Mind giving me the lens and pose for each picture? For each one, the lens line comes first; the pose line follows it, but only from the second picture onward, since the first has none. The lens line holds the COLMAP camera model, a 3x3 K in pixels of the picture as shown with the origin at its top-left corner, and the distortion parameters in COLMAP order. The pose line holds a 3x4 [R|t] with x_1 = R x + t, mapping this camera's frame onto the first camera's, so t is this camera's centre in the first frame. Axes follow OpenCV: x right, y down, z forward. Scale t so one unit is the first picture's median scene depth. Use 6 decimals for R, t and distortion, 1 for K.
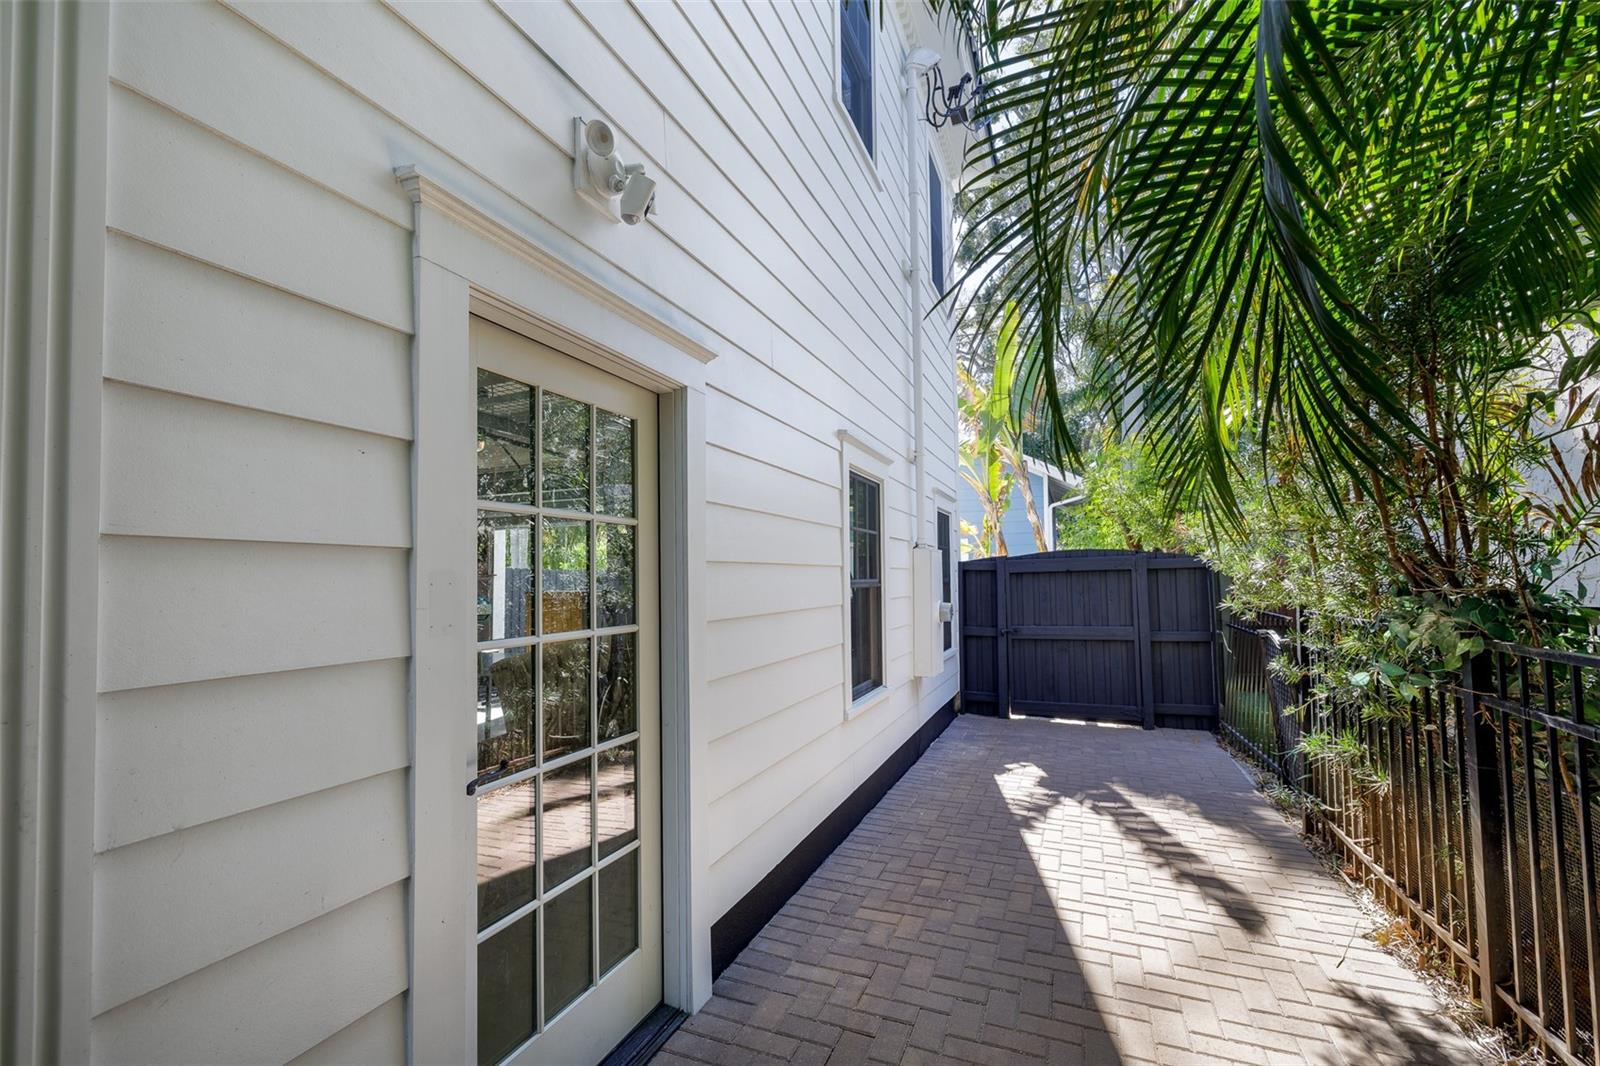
lens RADIAL K [[676.1, 0, 803.3], [0, 676.1, 546.3], [0, 0, 1]] dist [0.000800, 0.000048]
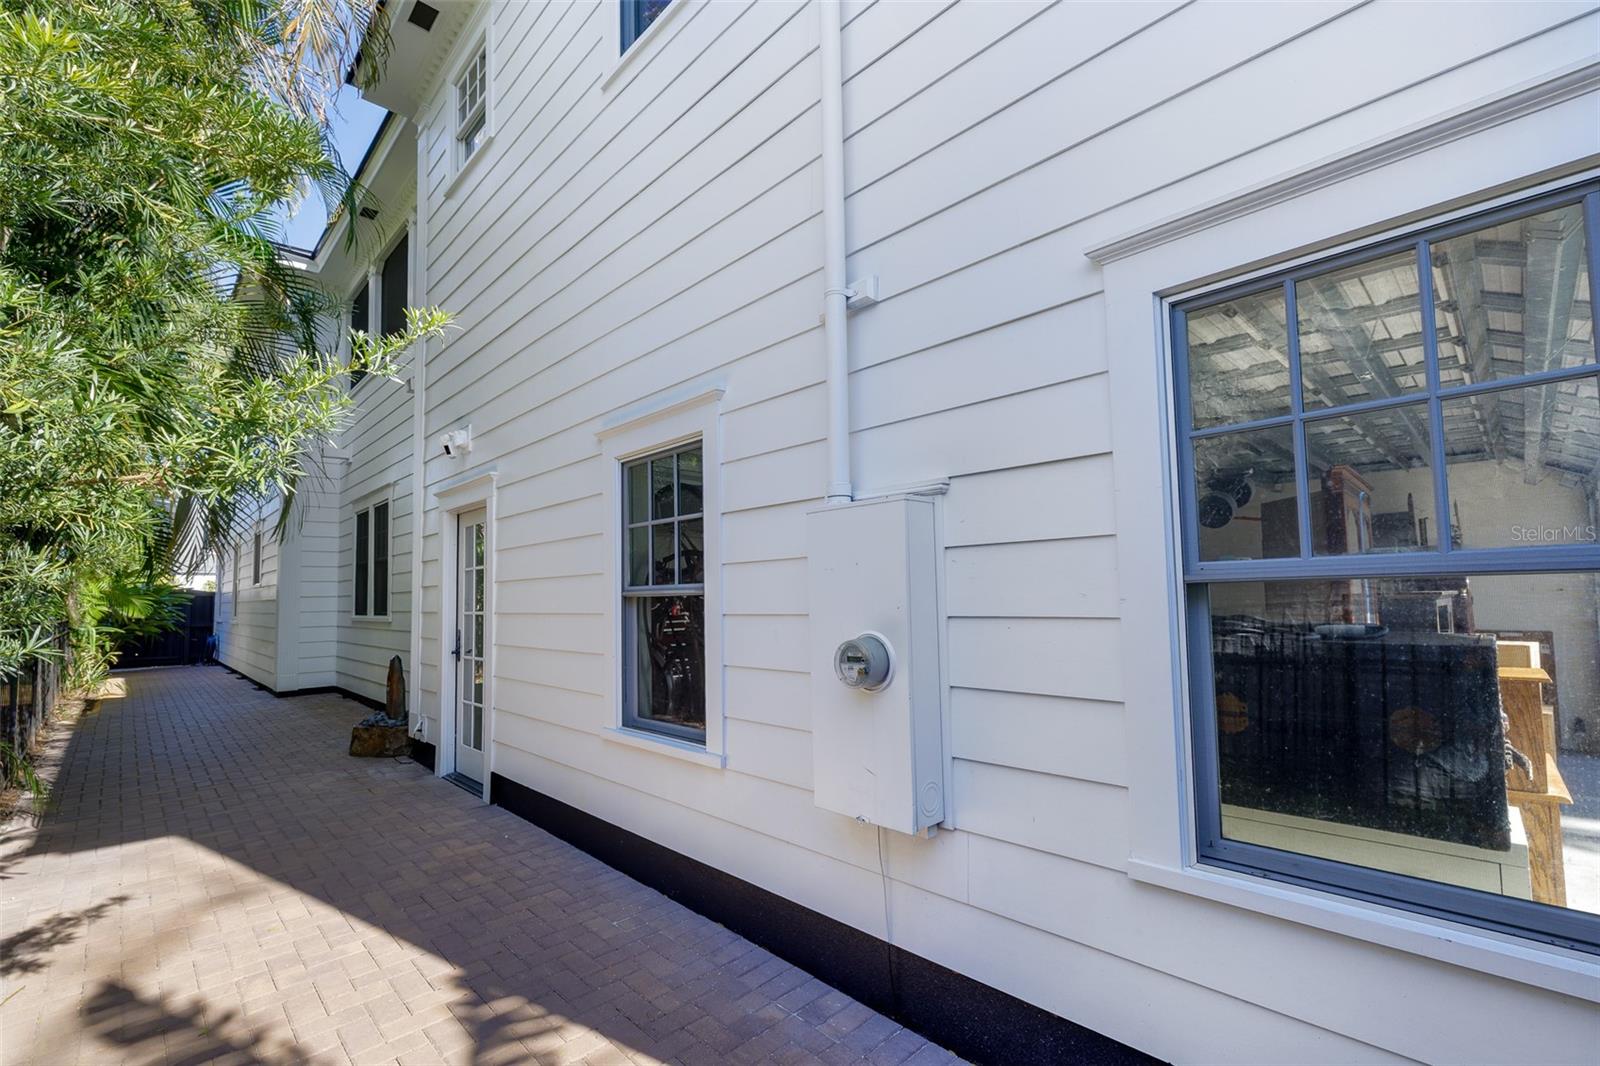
lens RADIAL K [[676.1, 0, 803.3], [0, 676.1, 546.3], [0, 0, 1]] dist [0.000800, 0.000048]
pose [[-0.378825, -0.053004, -0.923949, 1.017768], [0.055430, 0.995267, -0.079821, 0.087104], [0.923807, -0.081453, -0.374094, 1.939829]]
